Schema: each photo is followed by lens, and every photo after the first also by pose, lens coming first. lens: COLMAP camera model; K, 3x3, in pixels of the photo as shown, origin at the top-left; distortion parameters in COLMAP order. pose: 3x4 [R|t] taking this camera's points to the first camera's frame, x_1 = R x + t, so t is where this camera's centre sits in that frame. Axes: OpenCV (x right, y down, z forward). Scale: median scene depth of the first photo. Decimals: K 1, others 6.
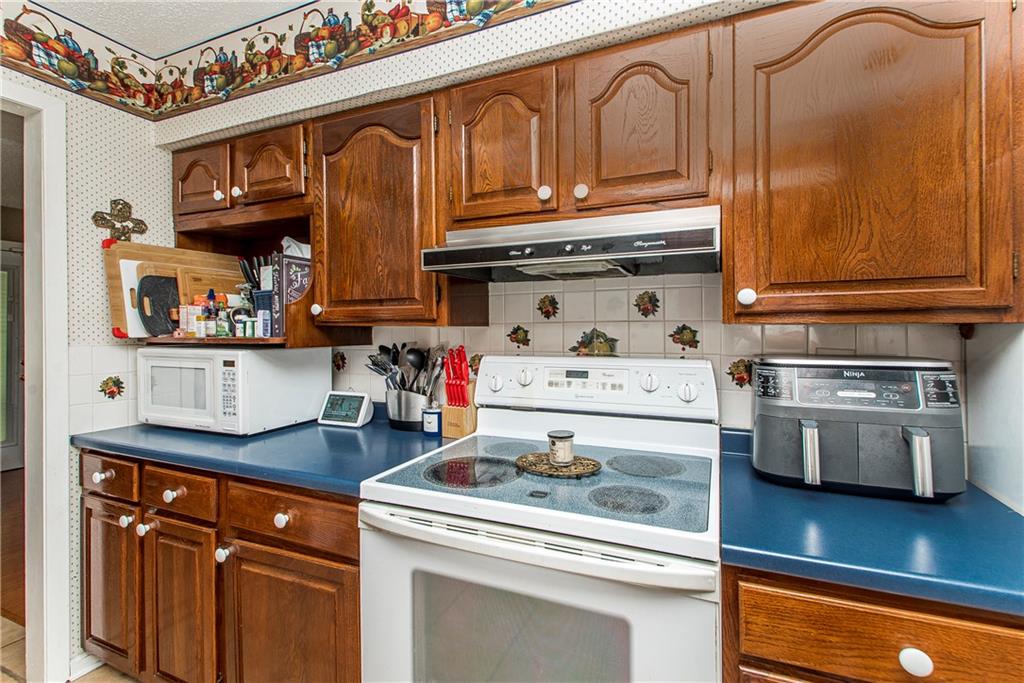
lens RADIAL K [[439.7, 0, 553.2], [0, 439.7, 332.4], [0, 0, 1]] dist [-0.000366, -0.001376]
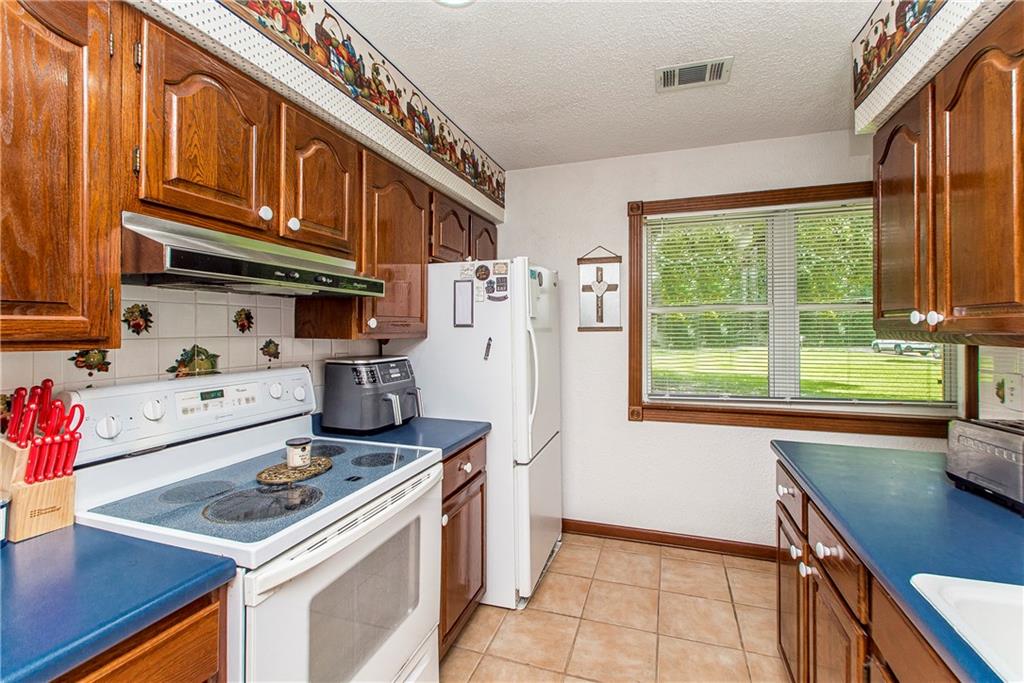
lens RADIAL K [[440.2, 0, 506.9], [0, 440.2, 322.2], [0, 0, 1]] dist [0.017211, -0.007818]
pose [[-0.006614, 0.021341, 0.999750, -0.857503], [0.005401, 0.999758, -0.021306, -0.033779], [-0.999964, 0.005259, -0.006727, 0.372280]]
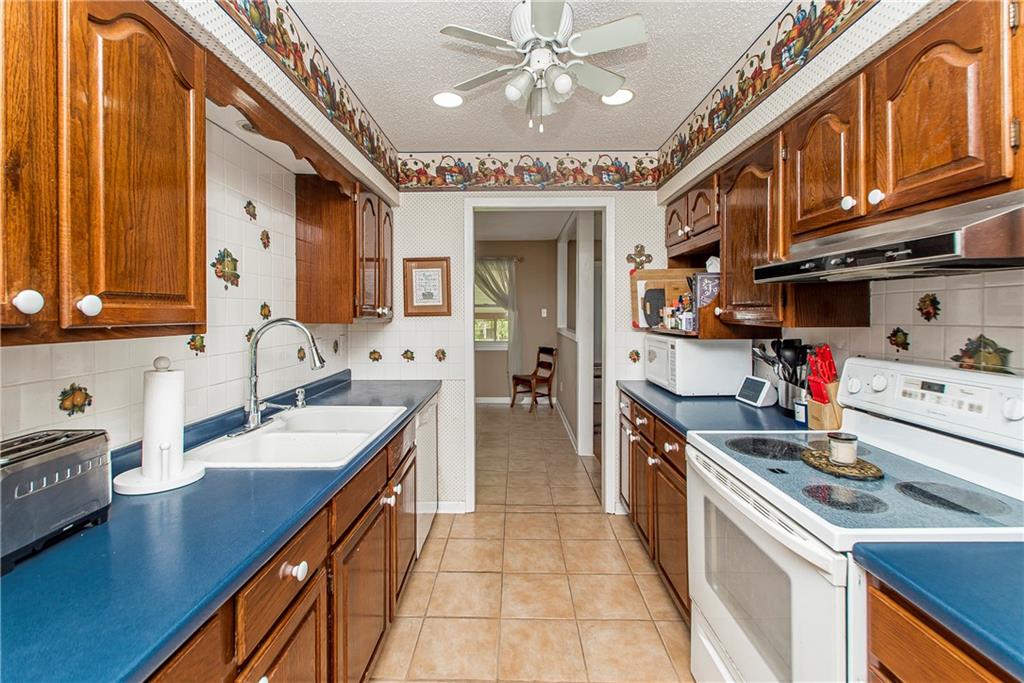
lens RADIAL K [[503.4, 0, 510.3], [0, 503.4, 314.6], [0, 0, 1]] dist [-0.012854, -0.000827]
pose [[0.342003, 0.009411, -0.939652, 0.671794], [-0.005919, 0.999952, 0.007861, -0.049273], [0.939680, 0.002874, 0.342043, -0.120189]]
